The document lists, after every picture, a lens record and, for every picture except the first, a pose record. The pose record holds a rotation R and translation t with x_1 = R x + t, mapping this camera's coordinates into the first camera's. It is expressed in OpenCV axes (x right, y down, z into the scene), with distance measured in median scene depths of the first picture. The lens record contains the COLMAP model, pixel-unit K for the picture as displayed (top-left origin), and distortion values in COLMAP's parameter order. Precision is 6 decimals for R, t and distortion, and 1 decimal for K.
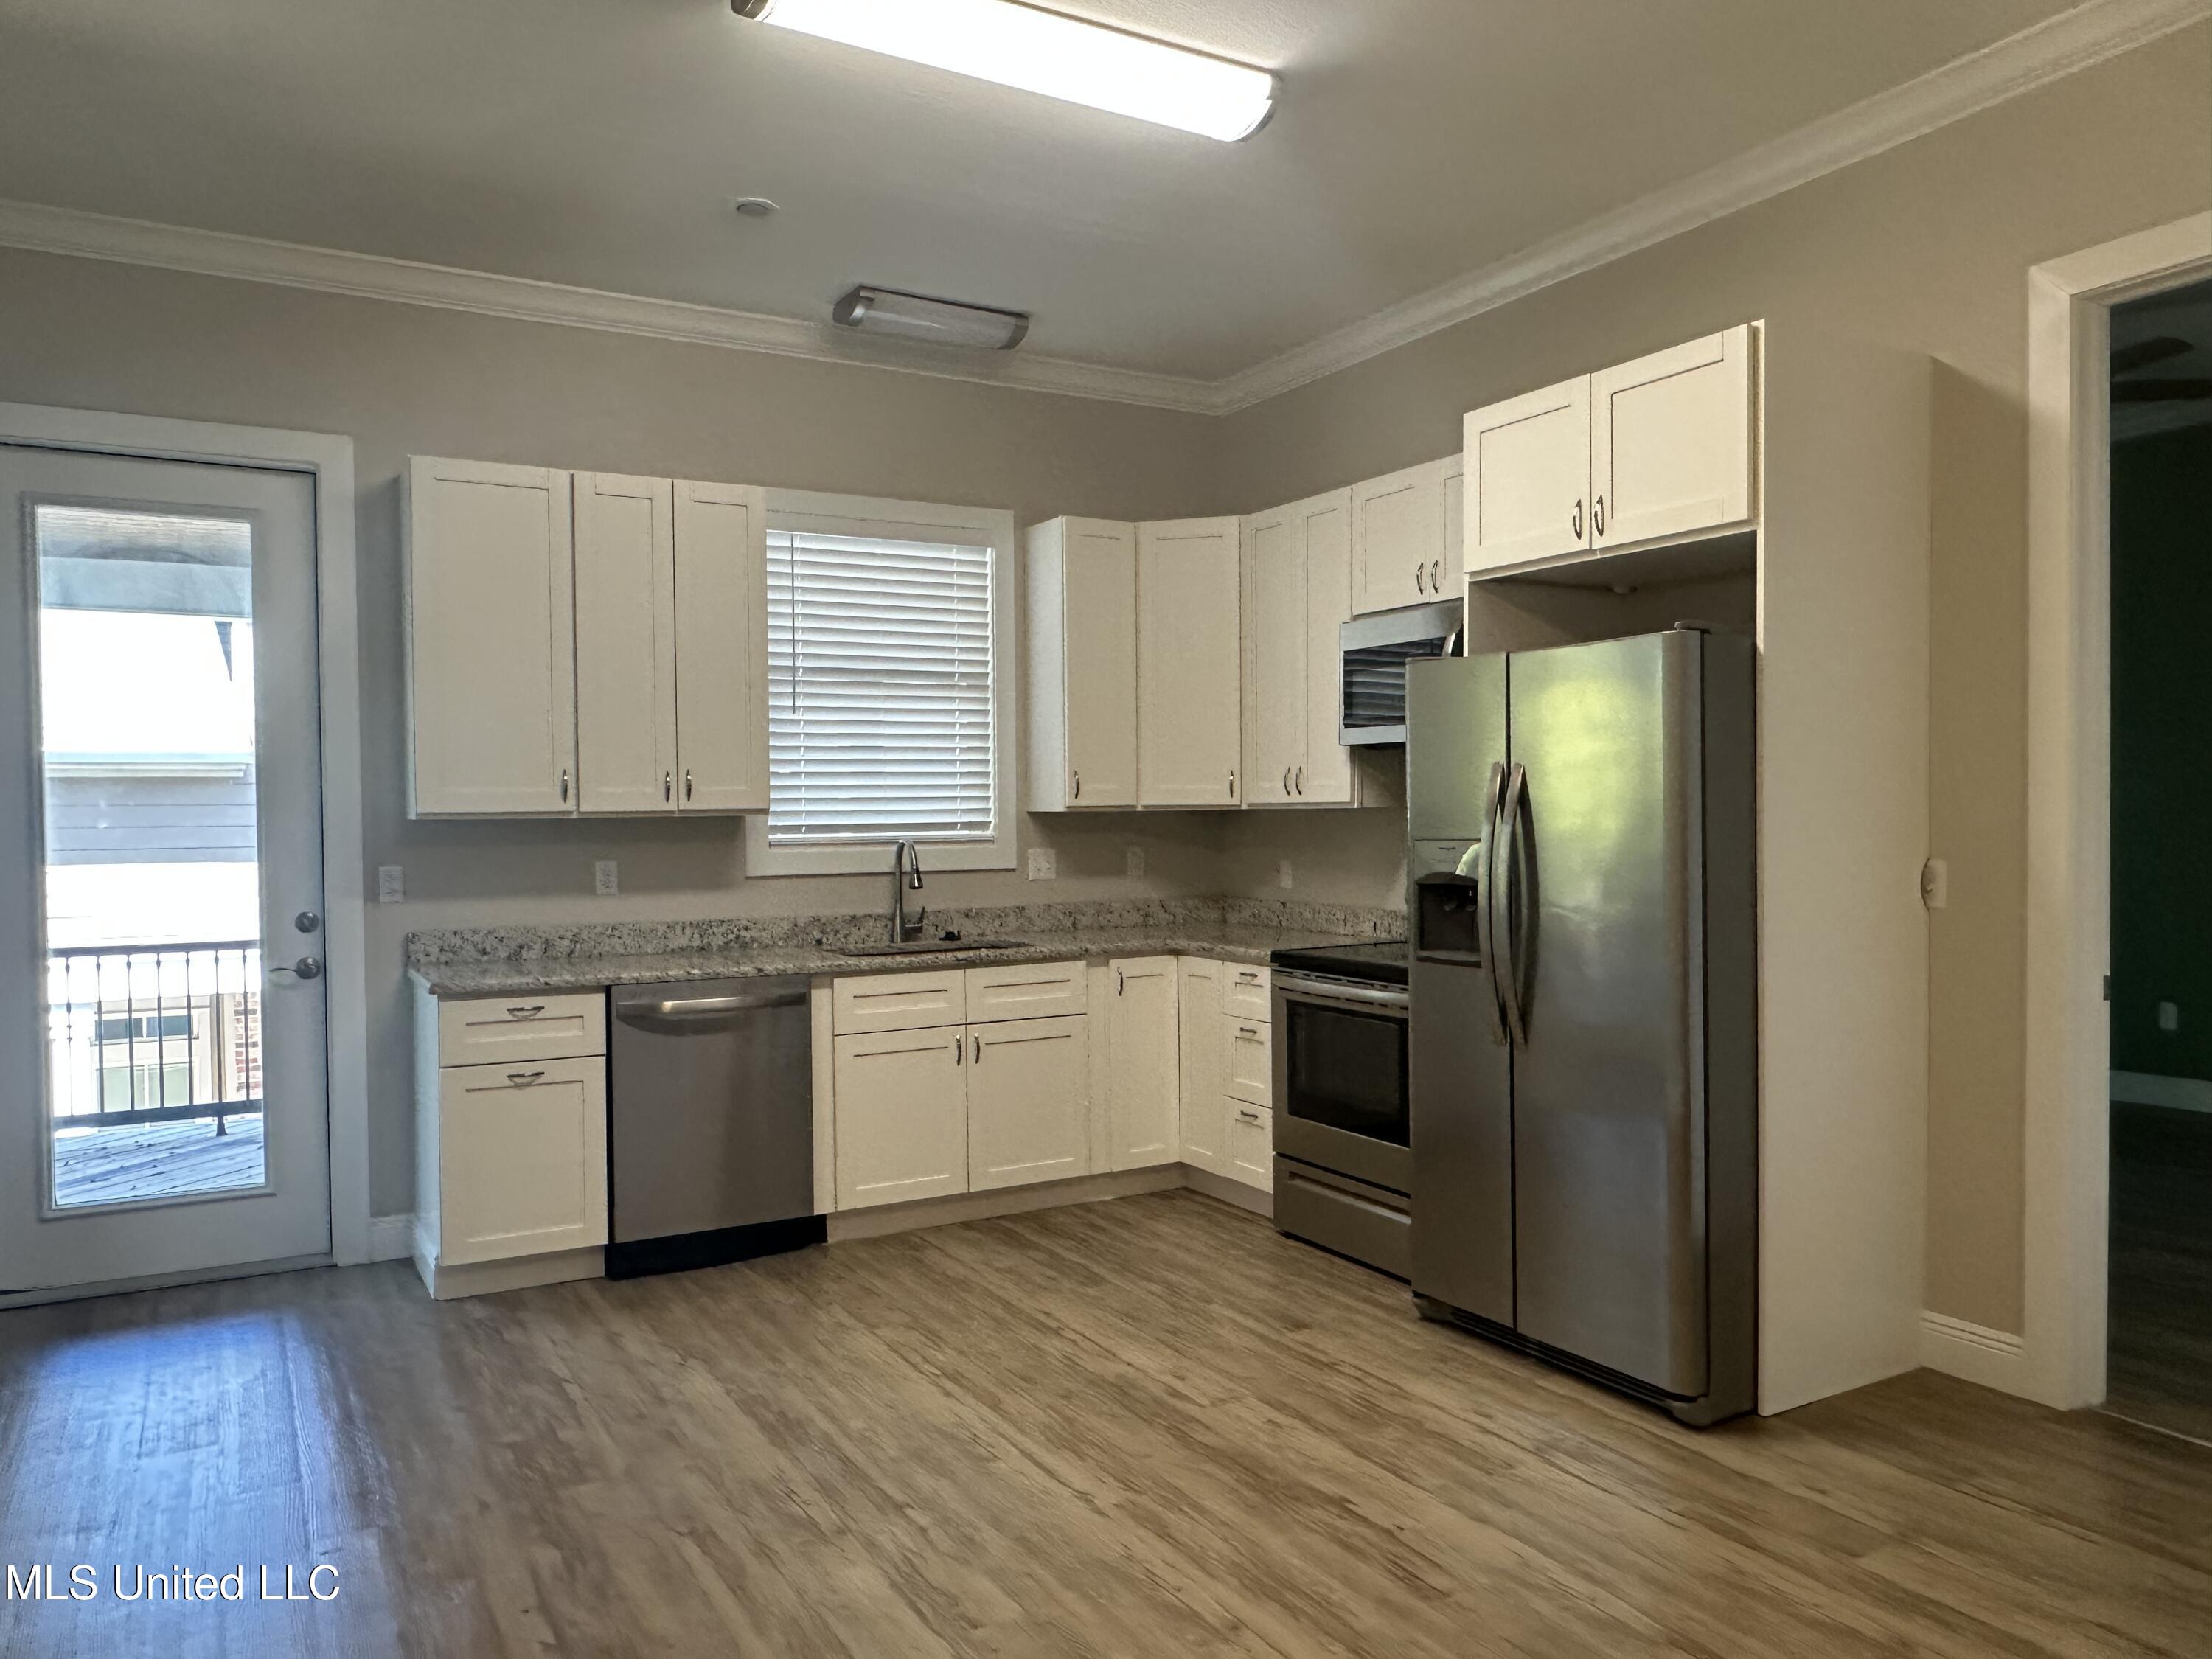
lens RADIAL K [[1548.5, 0, 1102.7], [0, 1548.5, 831.5], [0, 0, 1]] dist [0.001056, 0.000718]
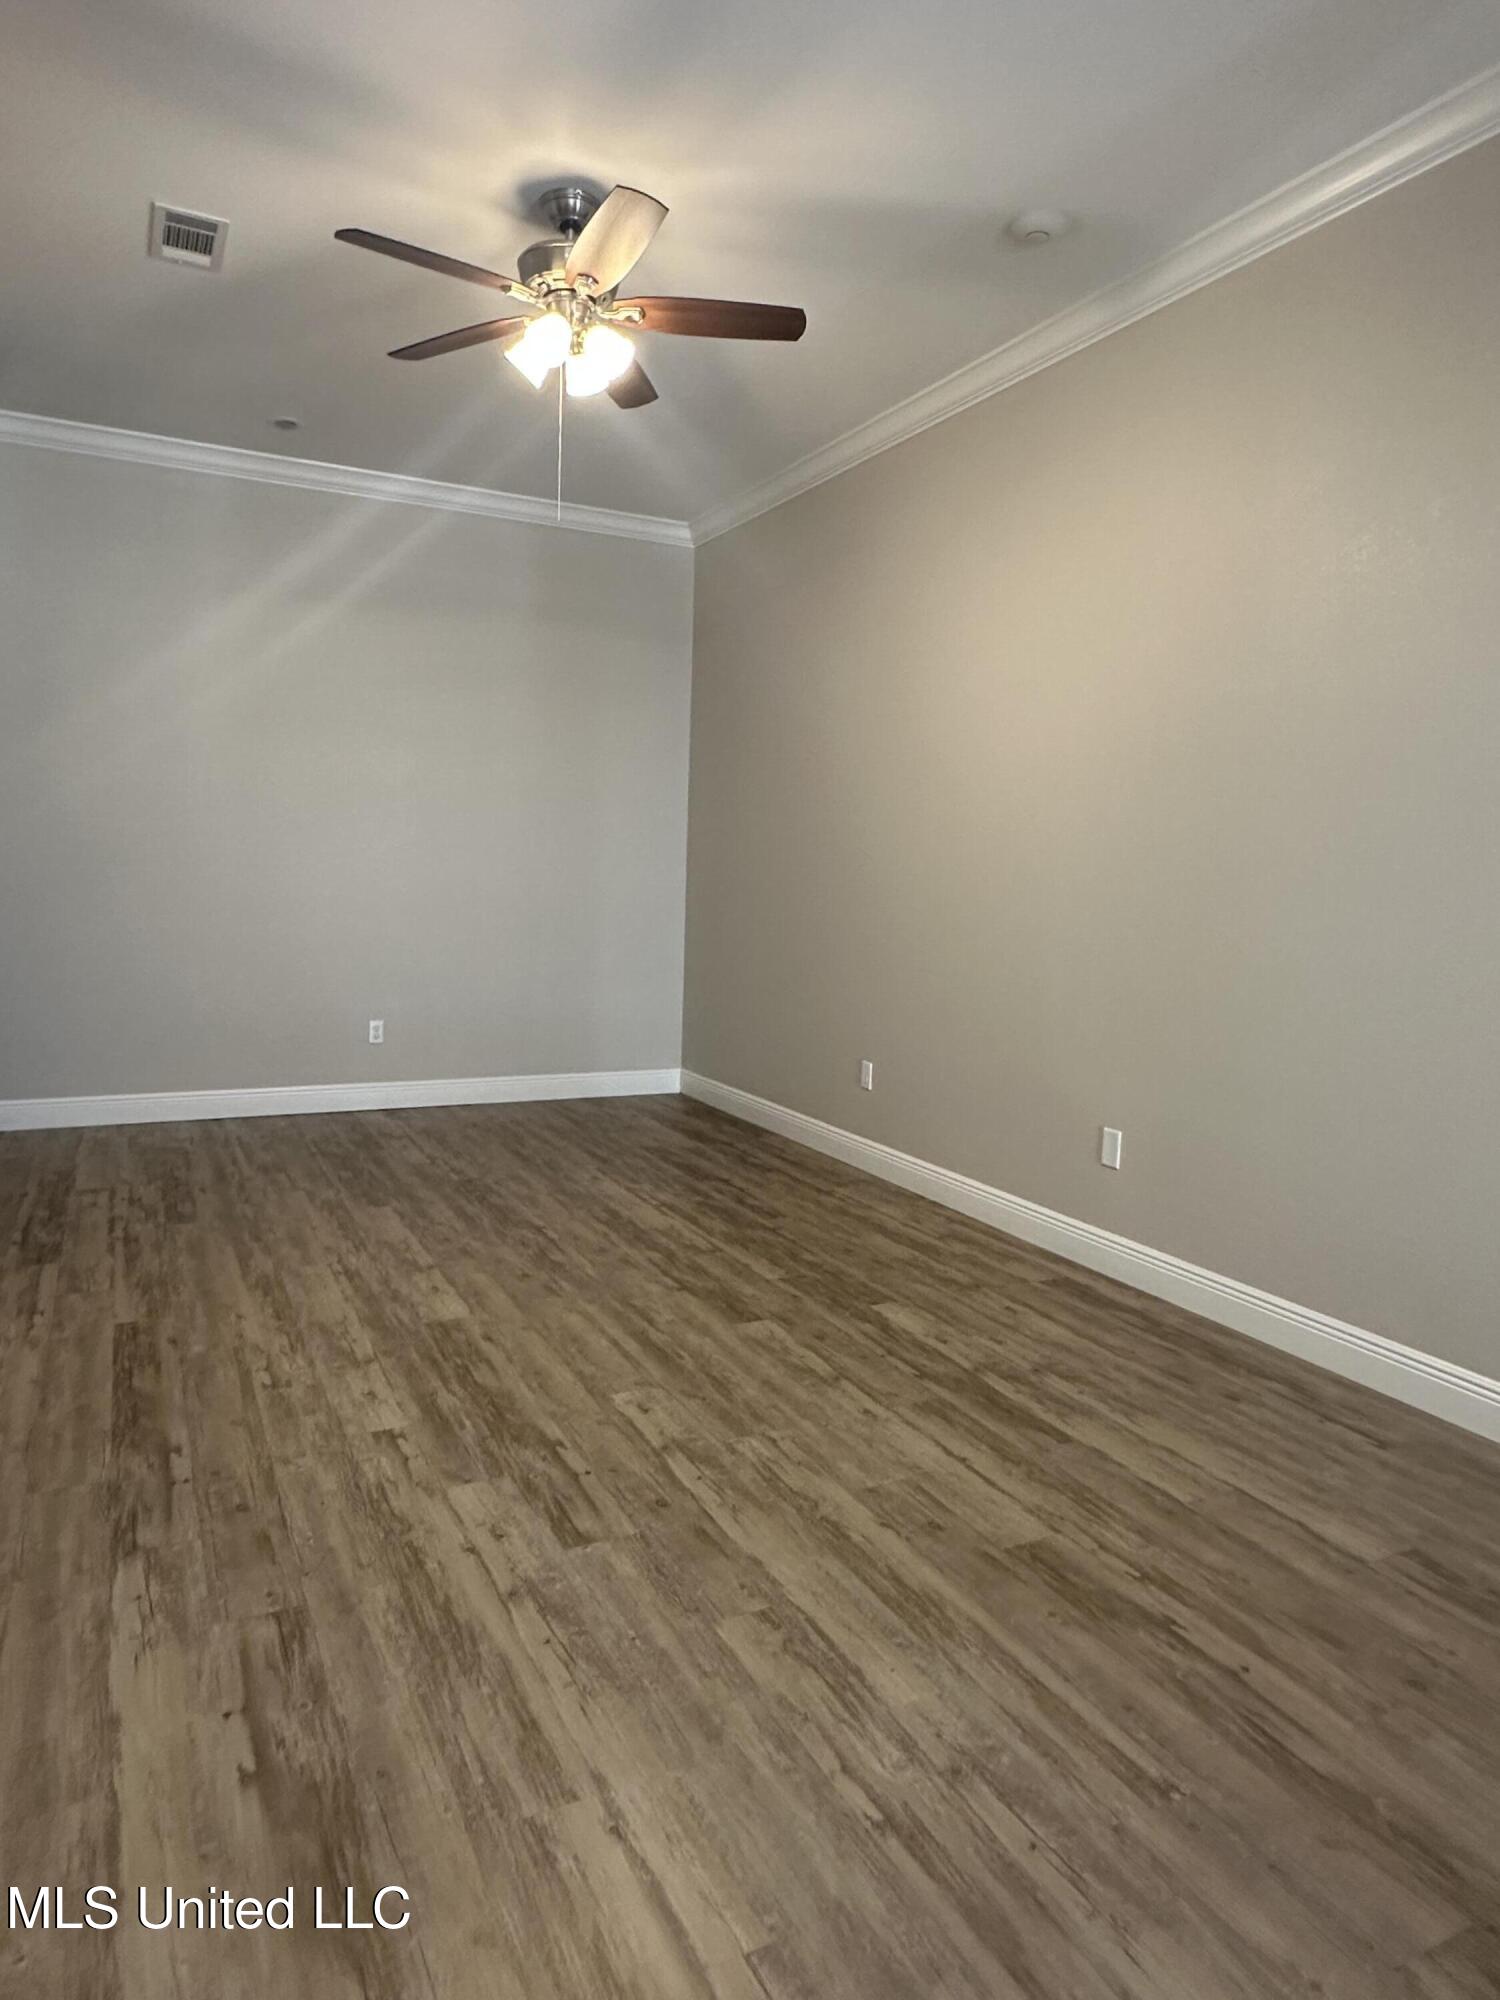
lens RADIAL K [[1218.8, 0, 759.2], [0, 1218.8, 999.2], [0, 0, 1]] dist [-0.005819, -0.000680]
pose [[-0.999064, -0.021538, 0.037510, -0.093597], [-0.016784, 0.992297, 0.122740, 0.015565], [-0.039865, 0.121996, -0.991730, 1.609777]]
